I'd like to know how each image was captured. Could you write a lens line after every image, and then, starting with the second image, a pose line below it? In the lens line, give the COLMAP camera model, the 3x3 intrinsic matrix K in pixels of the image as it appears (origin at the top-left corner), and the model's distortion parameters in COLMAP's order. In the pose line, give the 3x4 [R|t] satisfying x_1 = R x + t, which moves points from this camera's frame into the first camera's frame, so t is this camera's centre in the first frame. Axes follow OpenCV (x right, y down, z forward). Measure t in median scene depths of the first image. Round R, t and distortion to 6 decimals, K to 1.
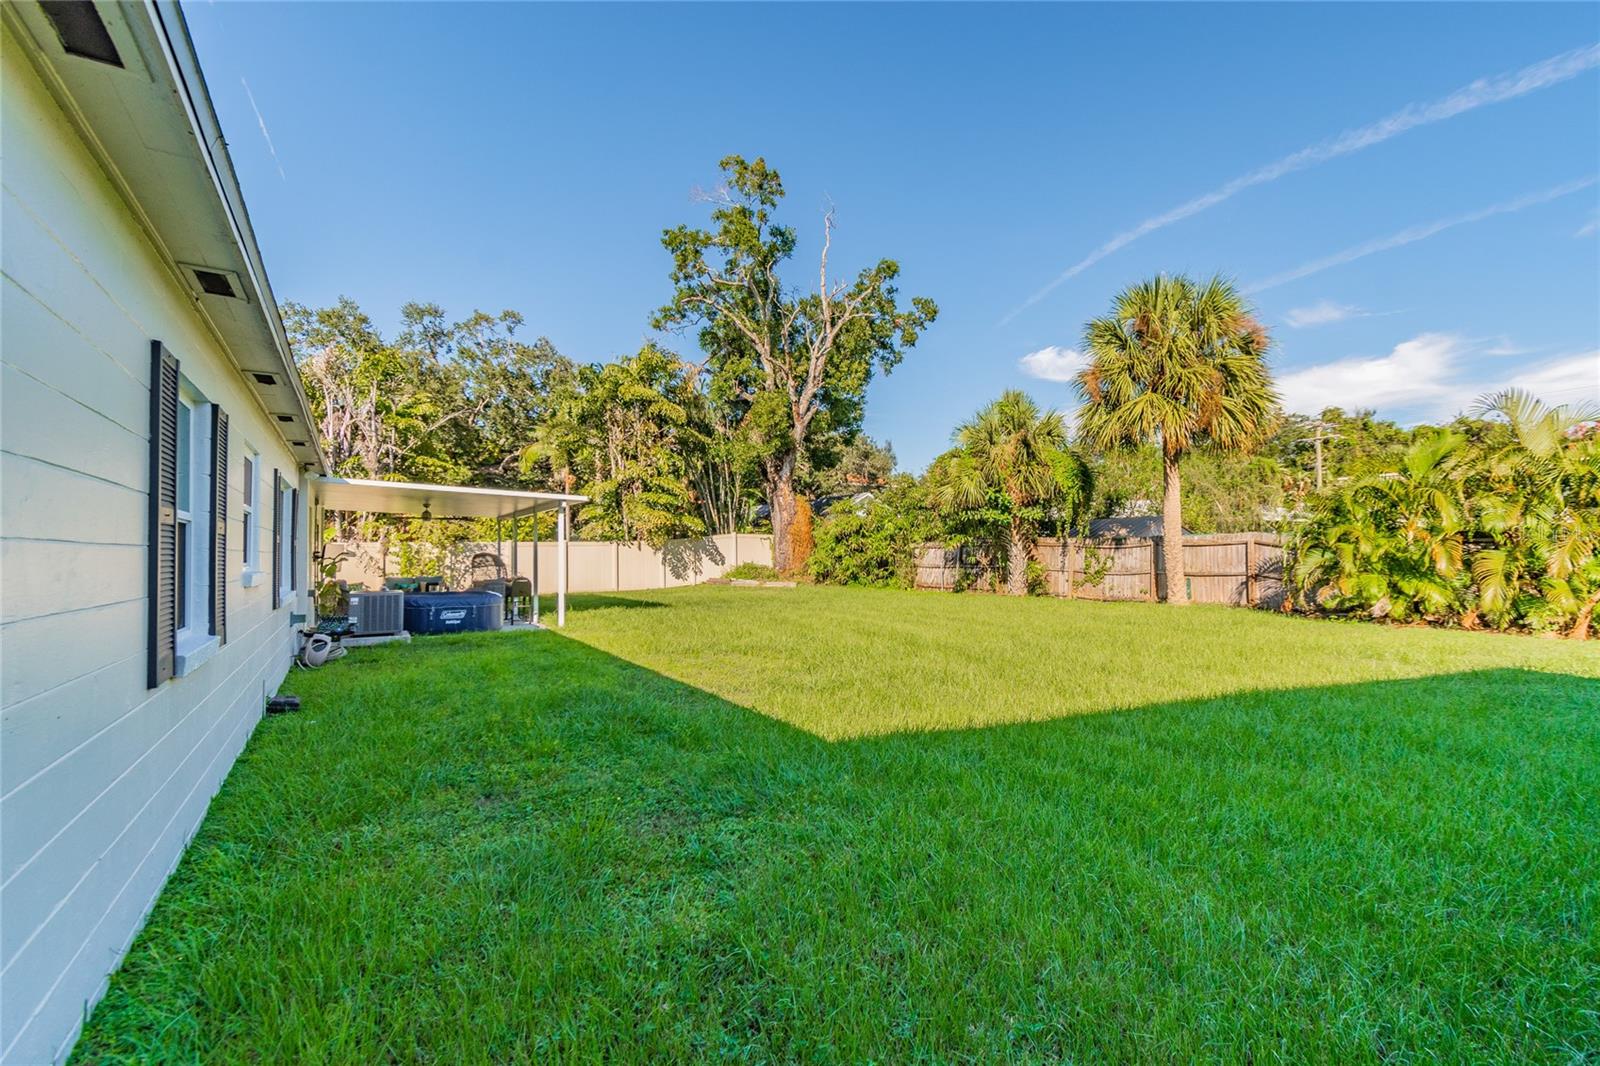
lens RADIAL K [[709.1, 0, 792.2], [0, 709.1, 528.0], [0, 0, 1]] dist [-0.000534, -0.000861]
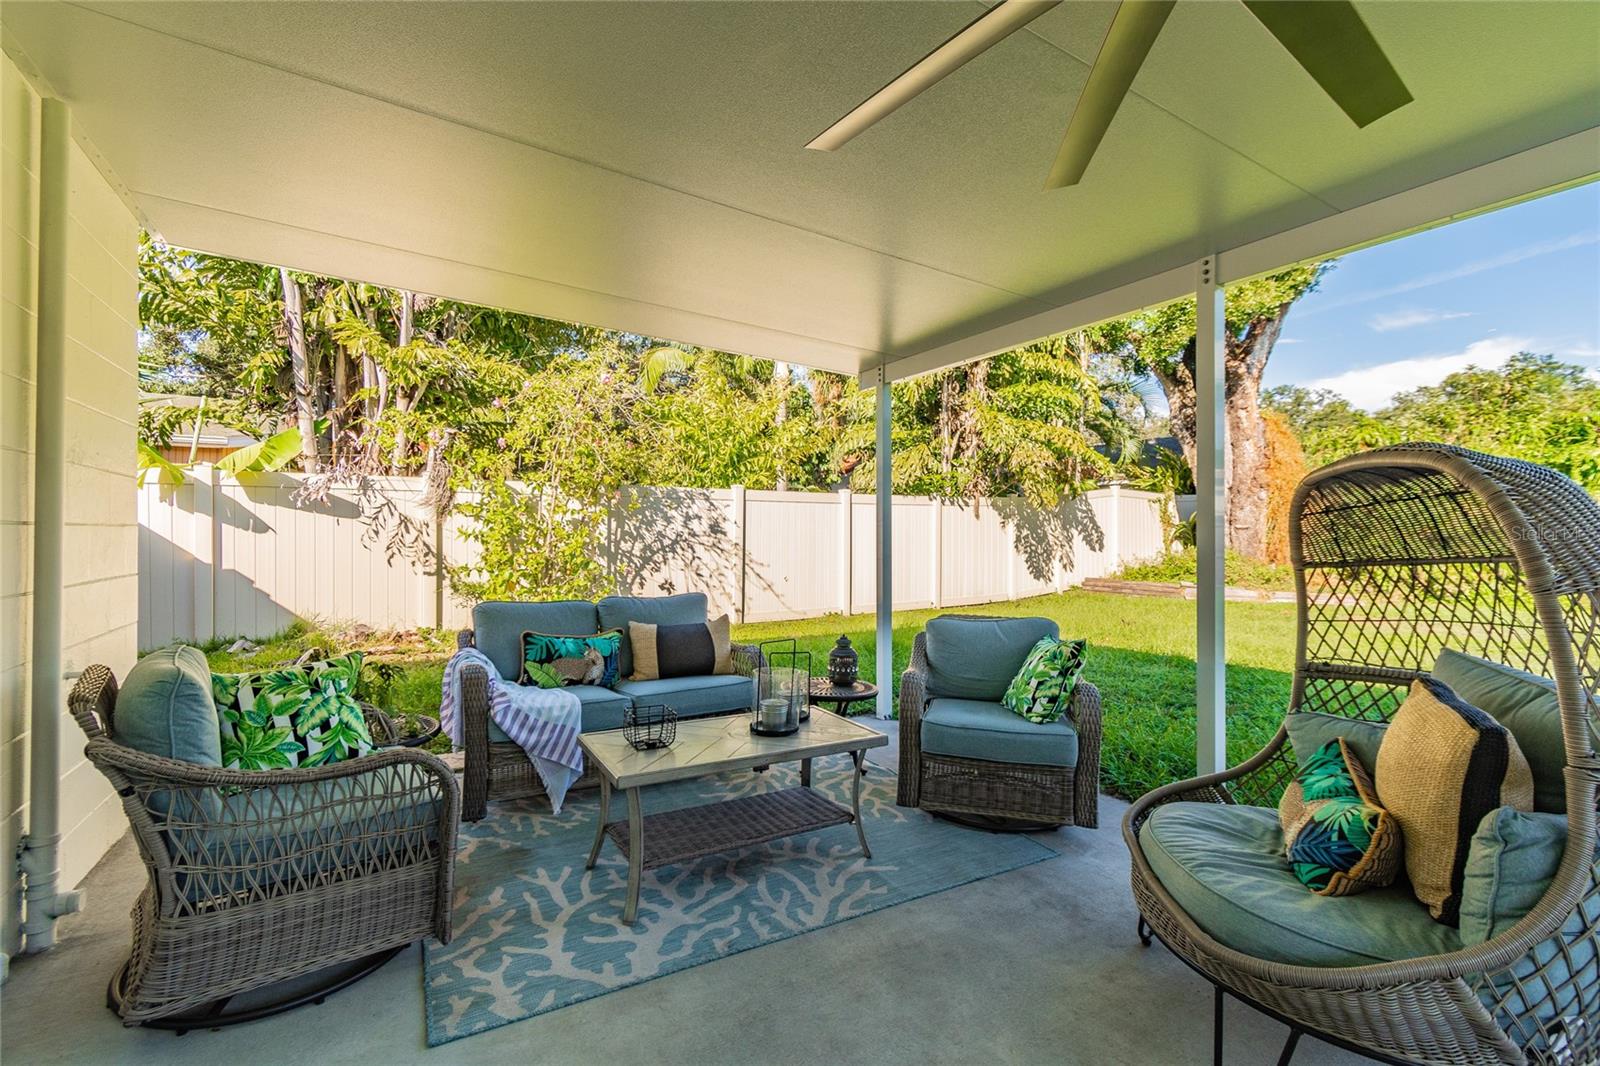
lens RADIAL K [[709.1, 0, 805.8], [0, 709.1, 530.9], [0, 0, 1]] dist [-0.000534, -0.000861]
pose [[0.999725, 0.013227, -0.019356, -0.325852], [-0.012651, 0.999483, 0.029566, 0.028663], [0.019737, -0.029313, 0.999375, 0.548843]]
